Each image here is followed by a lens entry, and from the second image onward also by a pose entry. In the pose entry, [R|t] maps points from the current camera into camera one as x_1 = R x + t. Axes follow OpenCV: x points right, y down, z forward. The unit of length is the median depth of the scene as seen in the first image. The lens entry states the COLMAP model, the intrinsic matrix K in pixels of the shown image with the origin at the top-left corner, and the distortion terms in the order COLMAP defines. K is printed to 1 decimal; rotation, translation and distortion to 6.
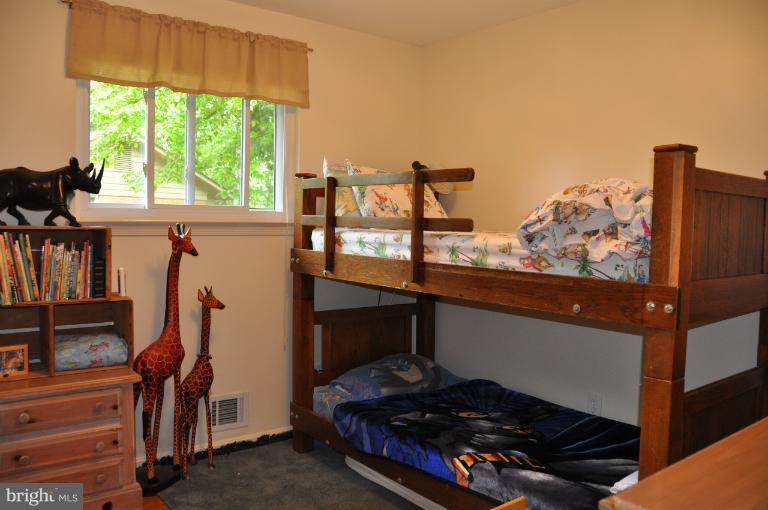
lens RADIAL K [[614.5, 0, 373.7], [0, 614.5, 254.0], [0, 0, 1]] dist [-0.102583, 0.011395]
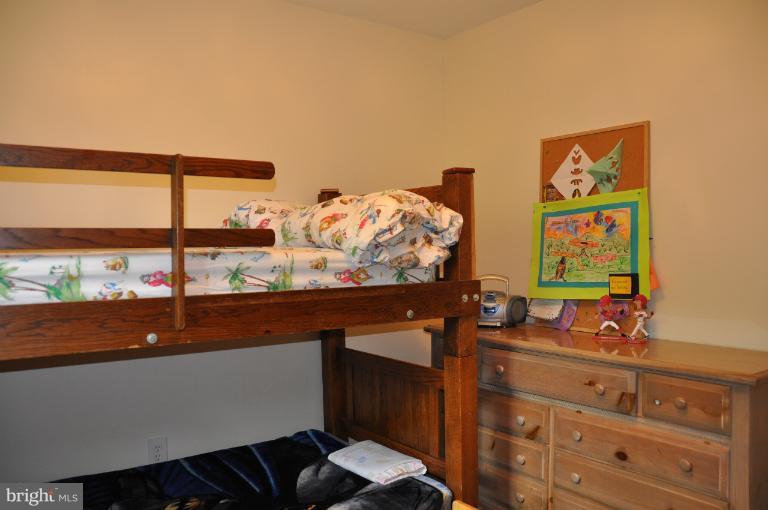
lens RADIAL K [[614.5, 0, 373.7], [0, 614.5, 254.0], [0, 0, 1]] dist [-0.102583, 0.011395]
pose [[0.052691, -0.034638, 0.998010, -0.613531], [0.068778, 0.997151, 0.030977, -0.042493], [-0.996240, 0.067009, 0.054924, 0.859008]]
